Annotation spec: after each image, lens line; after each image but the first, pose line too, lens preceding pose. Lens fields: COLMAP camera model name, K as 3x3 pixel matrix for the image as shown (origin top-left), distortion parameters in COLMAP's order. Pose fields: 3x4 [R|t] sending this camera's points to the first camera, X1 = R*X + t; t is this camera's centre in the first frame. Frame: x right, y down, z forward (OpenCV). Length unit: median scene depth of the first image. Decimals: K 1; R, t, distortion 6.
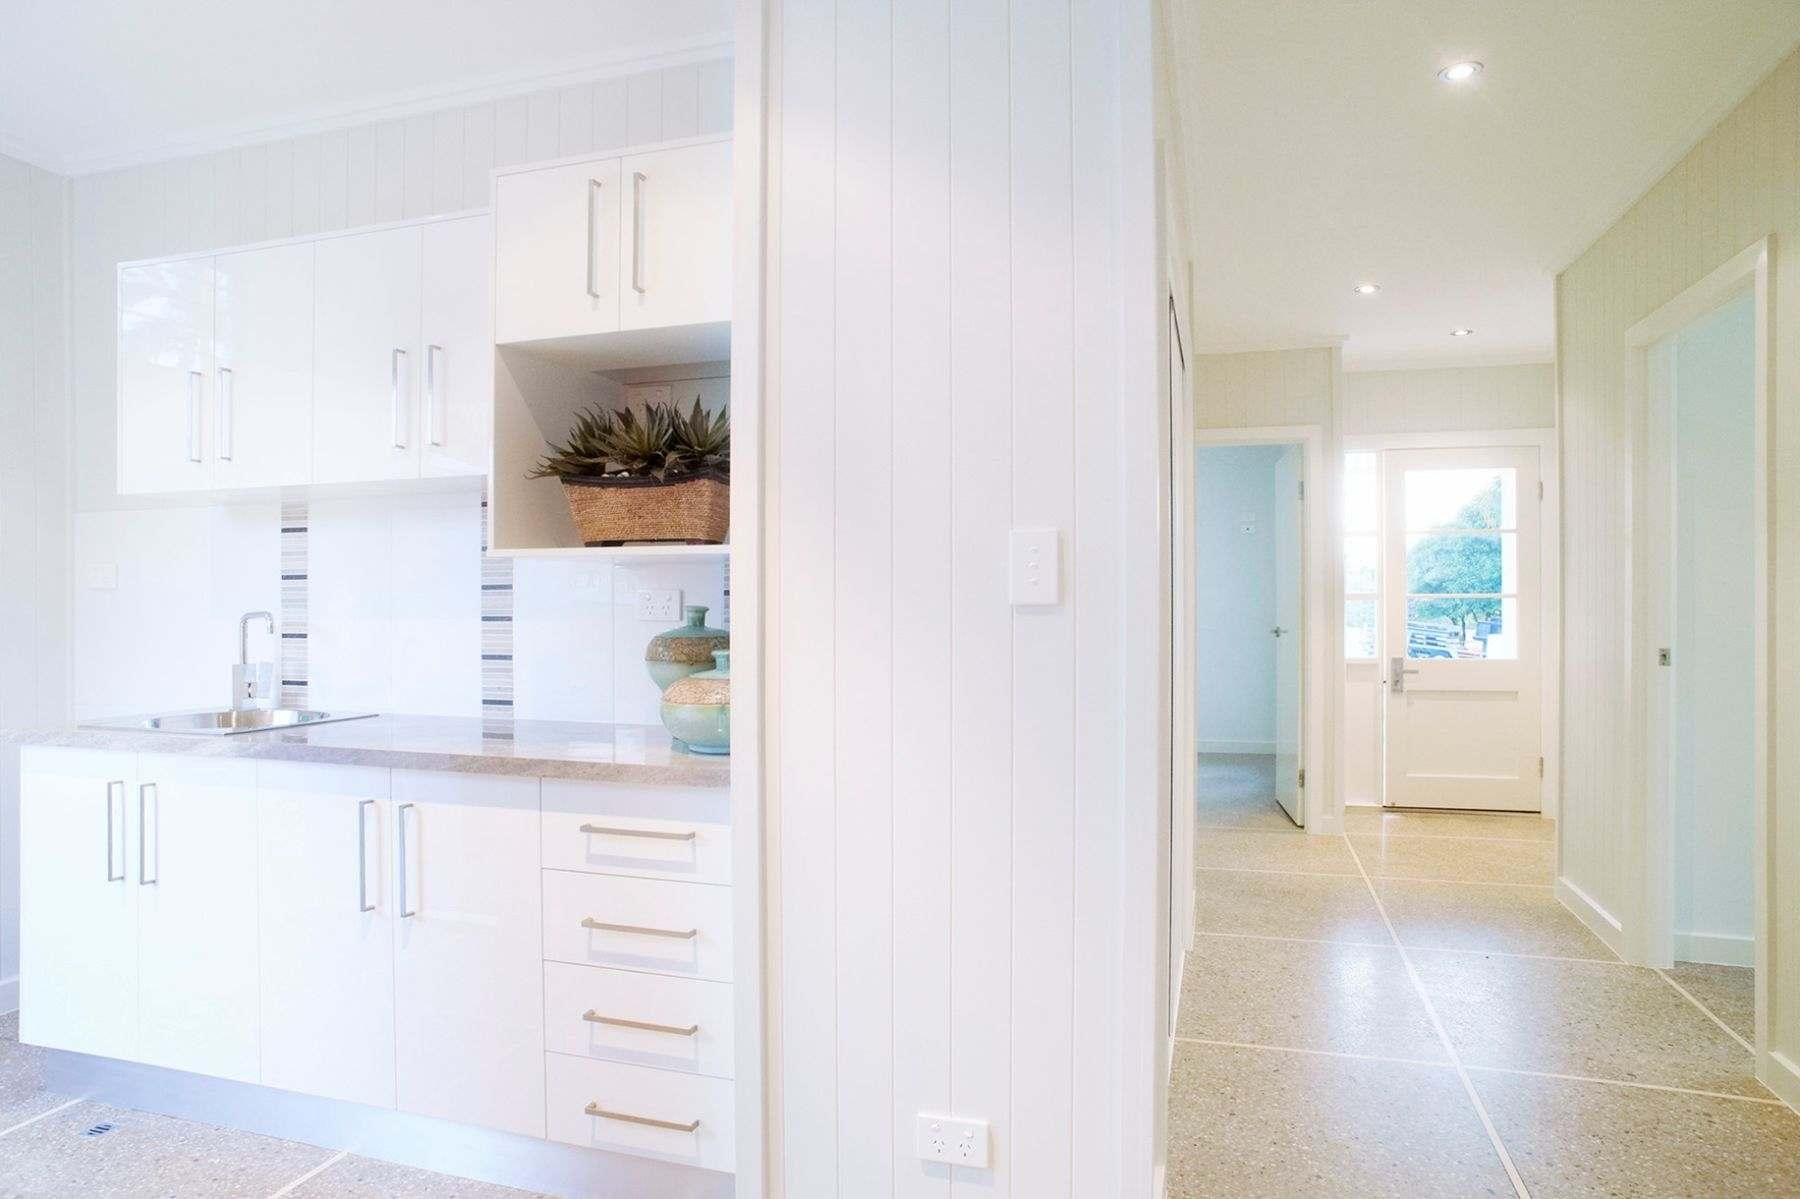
lens RADIAL K [[1012.1, 0, 900.0], [0, 1012.1, 599.5], [0, 0, 1]] dist [0.000001, -0.000070]
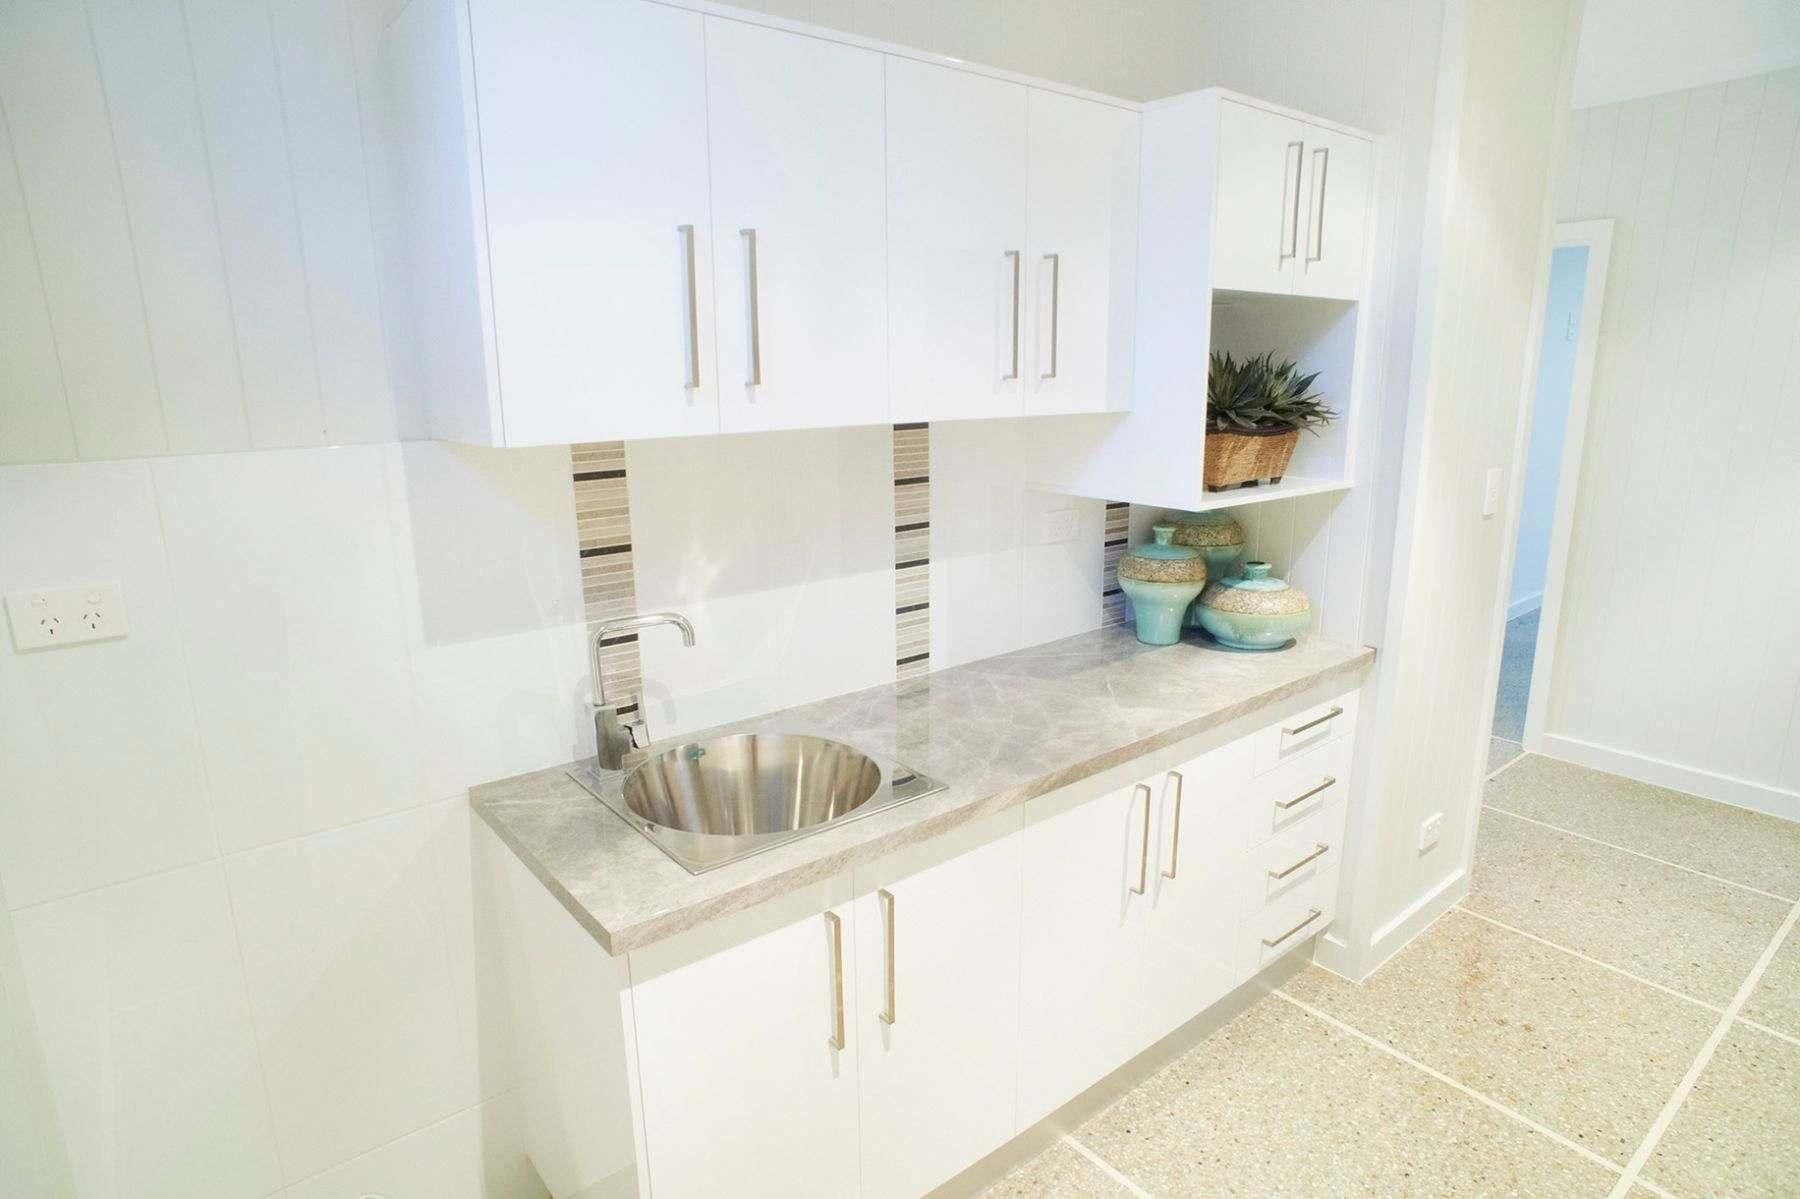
lens RADIAL K [[1012.1, 0, 900.0], [0, 1012.1, 599.5], [0, 0, 1]] dist [0.000001, -0.000070]
pose [[0.551277, -0.205827, 0.808535, -1.078503], [-0.013849, 0.966701, 0.255533, -0.164892], [-0.834207, -0.152067, 0.530070, 0.556420]]
